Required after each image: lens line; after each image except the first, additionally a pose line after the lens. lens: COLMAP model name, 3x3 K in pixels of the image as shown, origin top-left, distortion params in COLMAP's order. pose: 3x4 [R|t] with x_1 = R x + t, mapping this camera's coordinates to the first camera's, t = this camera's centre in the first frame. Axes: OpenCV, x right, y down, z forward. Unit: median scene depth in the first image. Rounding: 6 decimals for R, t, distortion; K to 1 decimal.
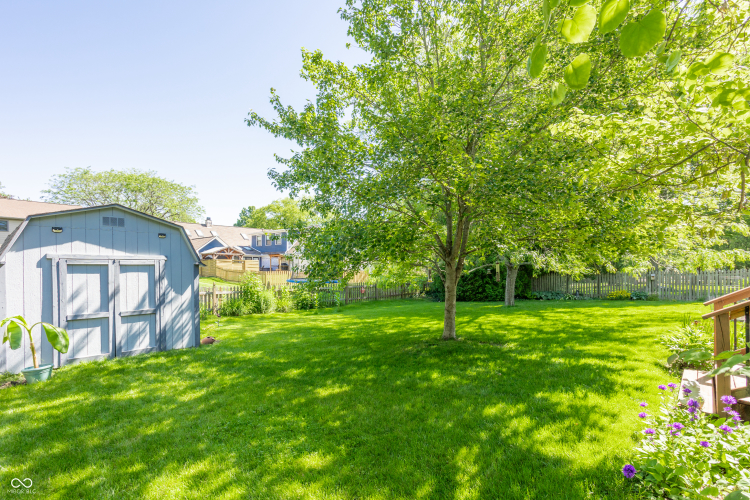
lens RADIAL K [[461.3, 0, 375.5], [0, 461.3, 242.7], [0, 0, 1]] dist [-0.000469, 0.002091]
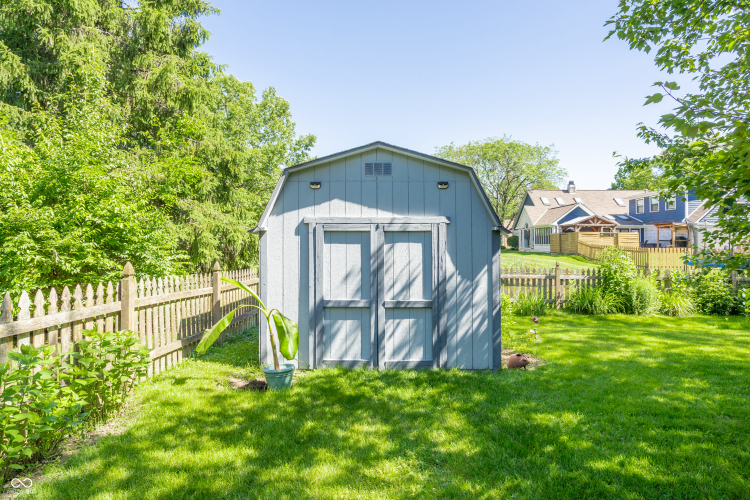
lens RADIAL K [[461.3, 0, 375.5], [0, 461.3, 242.7], [0, 0, 1]] dist [-0.000469, 0.002091]
pose [[0.704786, 0.002852, -0.709414, -0.053351], [0.030811, 0.998925, 0.034626, 0.026340], [0.708750, -0.046262, 0.703941, 0.330732]]
